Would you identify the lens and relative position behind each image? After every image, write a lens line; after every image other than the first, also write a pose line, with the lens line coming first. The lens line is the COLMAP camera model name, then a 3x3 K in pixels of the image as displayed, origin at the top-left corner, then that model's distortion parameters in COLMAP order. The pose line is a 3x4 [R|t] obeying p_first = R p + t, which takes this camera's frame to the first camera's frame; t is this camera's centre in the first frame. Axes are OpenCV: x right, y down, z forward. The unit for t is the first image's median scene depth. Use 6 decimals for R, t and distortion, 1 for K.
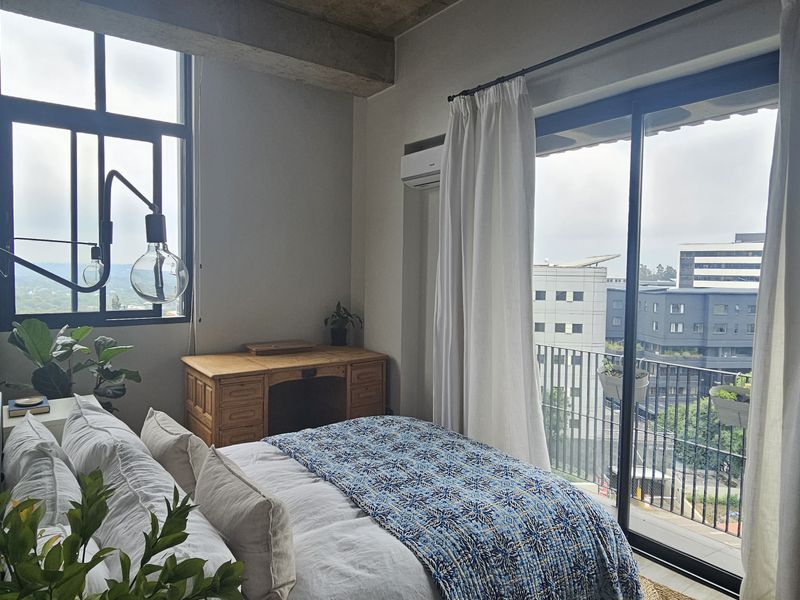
lens RADIAL K [[525.4, 0, 403.2], [0, 525.4, 296.0], [0, 0, 1]] dist [-0.003715, -0.005553]
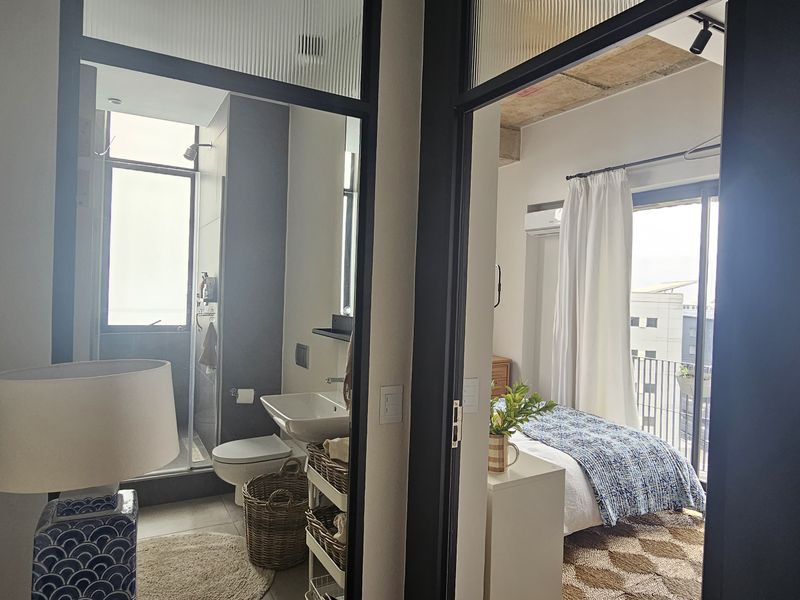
lens RADIAL K [[525.4, 0, 403.2], [0, 525.4, 296.0], [0, 0, 1]] dist [-0.003715, -0.005553]
pose [[0.992764, 0.018925, -0.118581, -0.212203], [-0.023827, 0.998913, -0.040064, 0.016303], [0.117694, 0.042599, 0.992136, -0.539423]]
